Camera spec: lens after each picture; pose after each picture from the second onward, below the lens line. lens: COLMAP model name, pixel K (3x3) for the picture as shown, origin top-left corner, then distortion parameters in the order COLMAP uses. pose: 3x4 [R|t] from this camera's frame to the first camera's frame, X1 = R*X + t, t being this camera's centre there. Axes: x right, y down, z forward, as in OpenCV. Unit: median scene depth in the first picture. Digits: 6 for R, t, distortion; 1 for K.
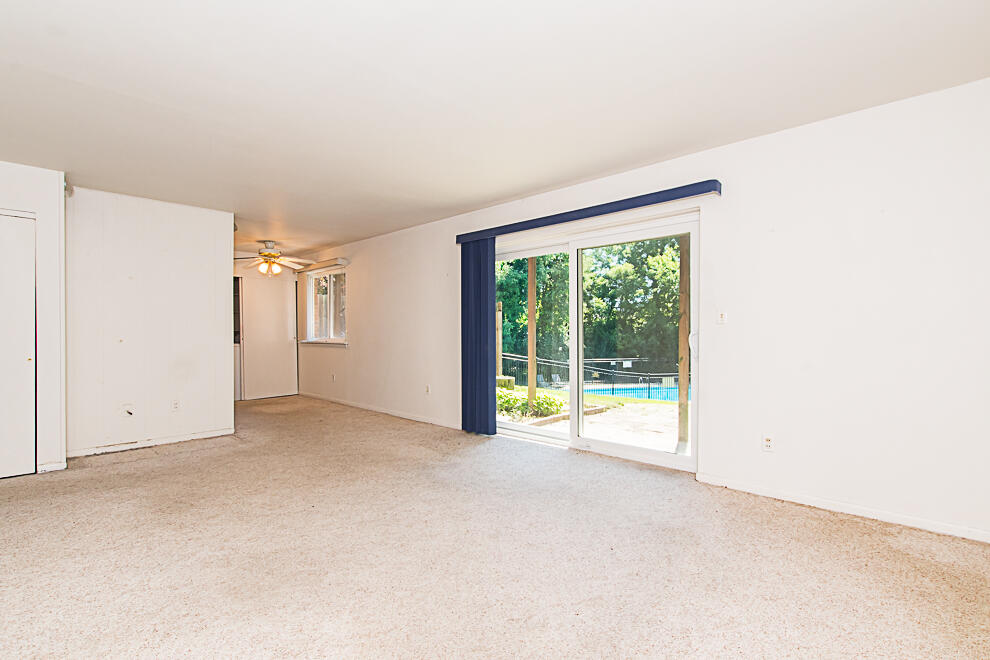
lens RADIAL K [[457.0, 0, 498.4], [0, 457.0, 330.9], [0, 0, 1]] dist [-0.002964, 0.001138]
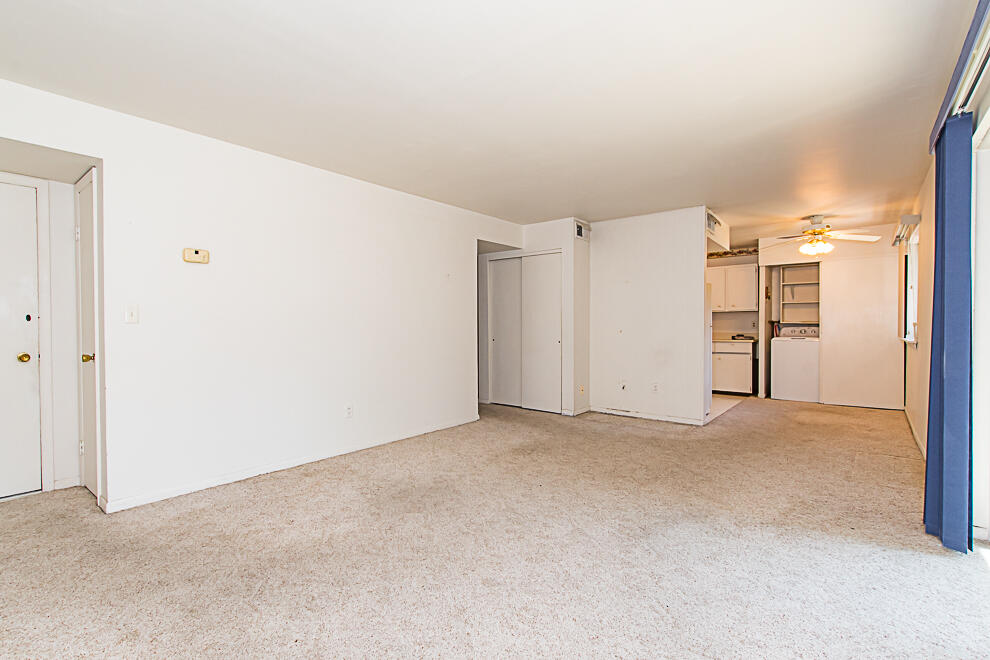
lens RADIAL K [[457.0, 0, 491.3], [0, 457.0, 328.4], [0, 0, 1]] dist [-0.002964, 0.001138]
pose [[0.063262, 0.011023, -0.997936, 0.558177], [0.000805, 0.999938, 0.011096, -0.000988], [0.997997, -0.001505, 0.063250, 0.683853]]
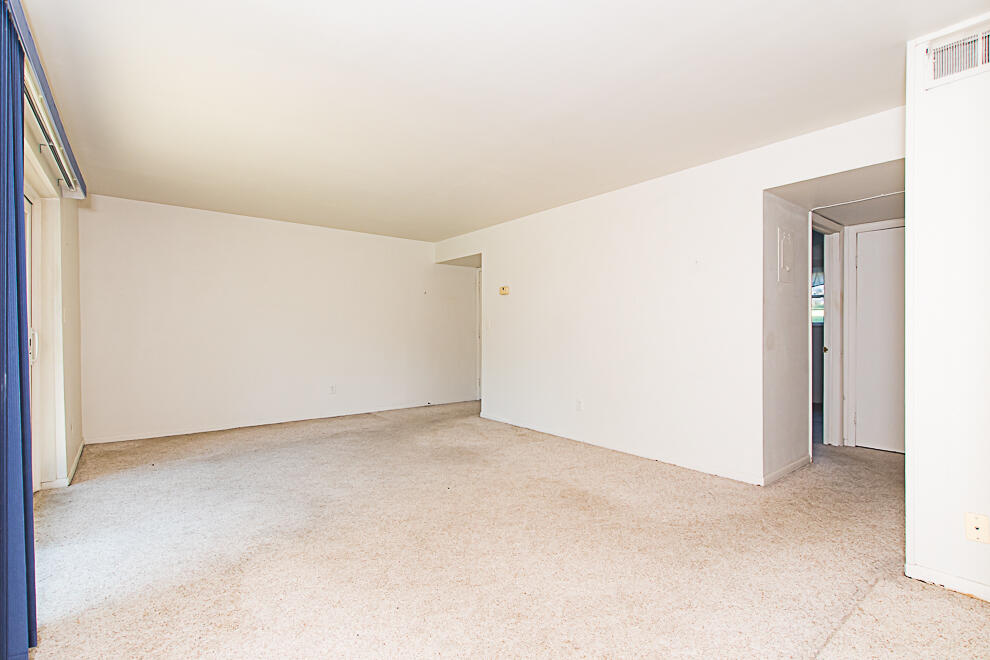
lens RADIAL K [[457.0, 0, 498.8], [0, 457.0, 335.0], [0, 0, 1]] dist [-0.002964, 0.001138]
pose [[-0.988622, 0.001749, 0.150413, -0.578706], [0.003449, 0.999933, 0.011042, 0.003075], [-0.150384, 0.011435, -0.988562, 1.731351]]
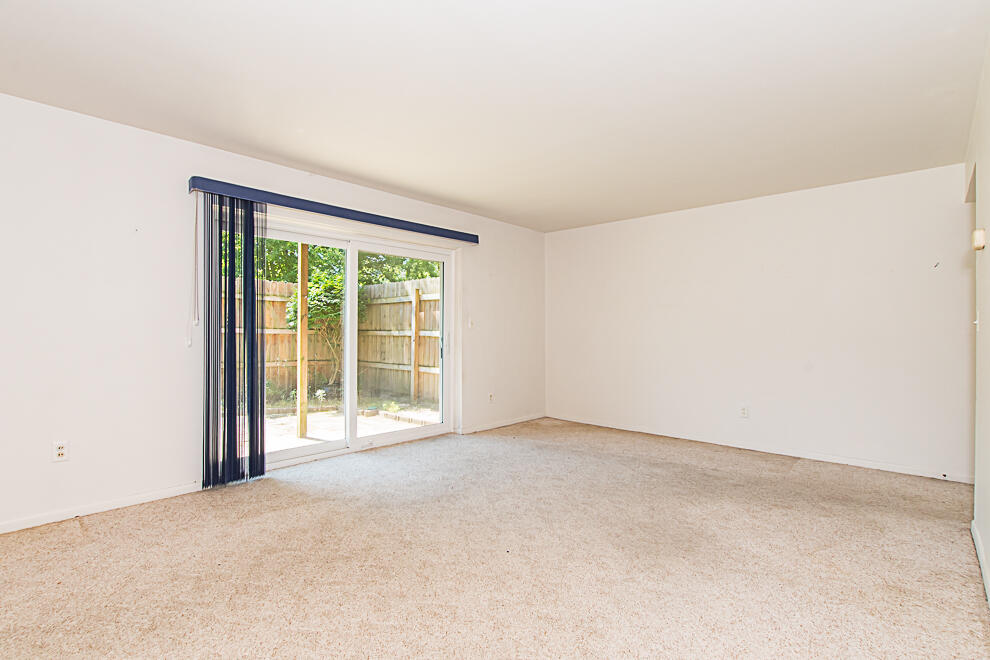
lens RADIAL K [[466.9, 0, 493.0], [0, 466.9, 324.6], [0, 0, 1]] dist [-0.005980, -0.000619]
pose [[0.006317, 0.018257, 0.999813, -1.027544], [-0.001982, 0.999832, -0.018245, 0.002366], [-0.999978, -0.001867, 0.006352, 0.855992]]
